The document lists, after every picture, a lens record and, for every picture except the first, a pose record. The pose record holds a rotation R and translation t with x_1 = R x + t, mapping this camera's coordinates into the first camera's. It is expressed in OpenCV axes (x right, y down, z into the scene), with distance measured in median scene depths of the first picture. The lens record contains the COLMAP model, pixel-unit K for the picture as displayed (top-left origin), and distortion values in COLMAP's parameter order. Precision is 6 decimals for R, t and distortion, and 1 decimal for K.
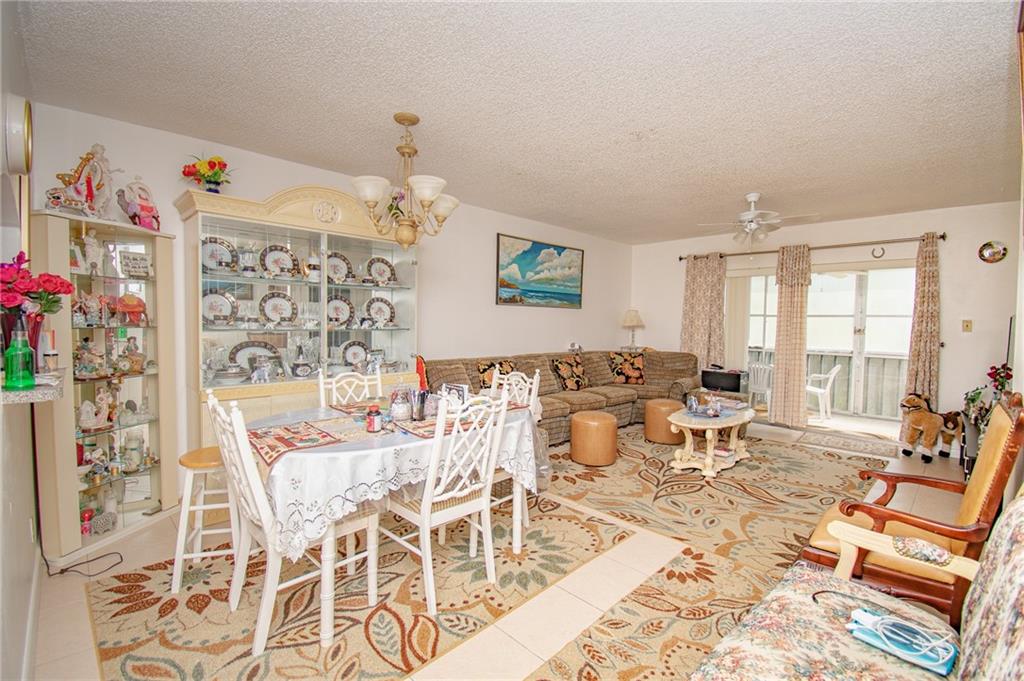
lens RADIAL K [[457.8, 0, 512.0], [0, 457.8, 340.5], [0, 0, 1]] dist [-0.008144, -0.000251]
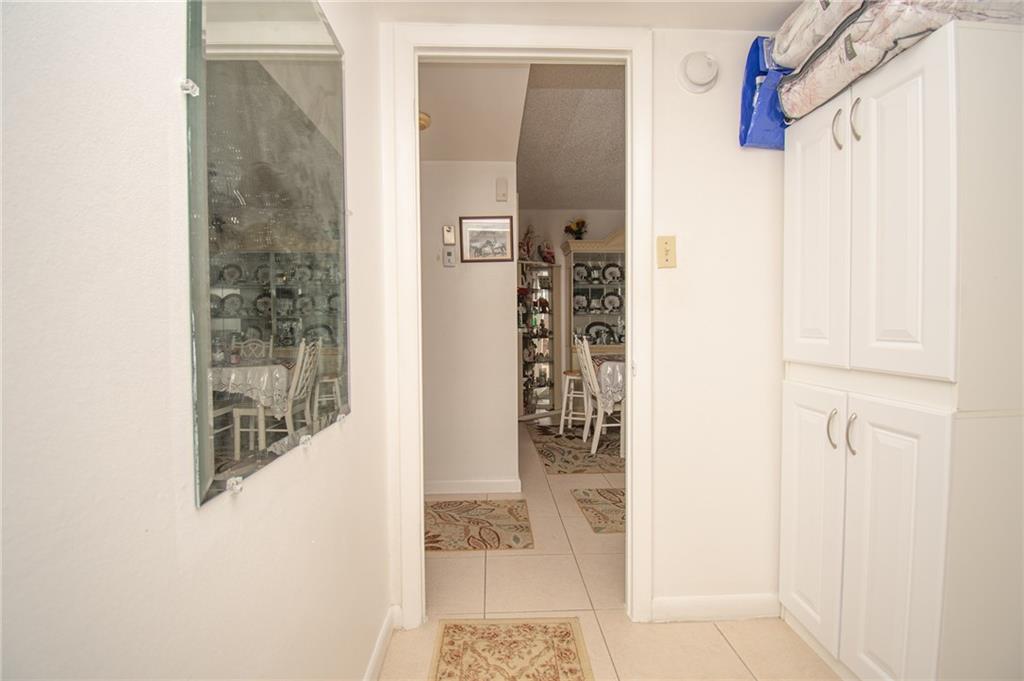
lens RADIAL K [[450.1, 0, 510.2], [0, 450.1, 335.5], [0, 0, 1]] dist [0.000229, -0.000231]
pose [[0.742237, -0.008794, -0.670080, 0.340754], [-0.012087, 0.999576, -0.026508, 0.110608], [0.670029, 0.027775, 0.741816, -0.502017]]
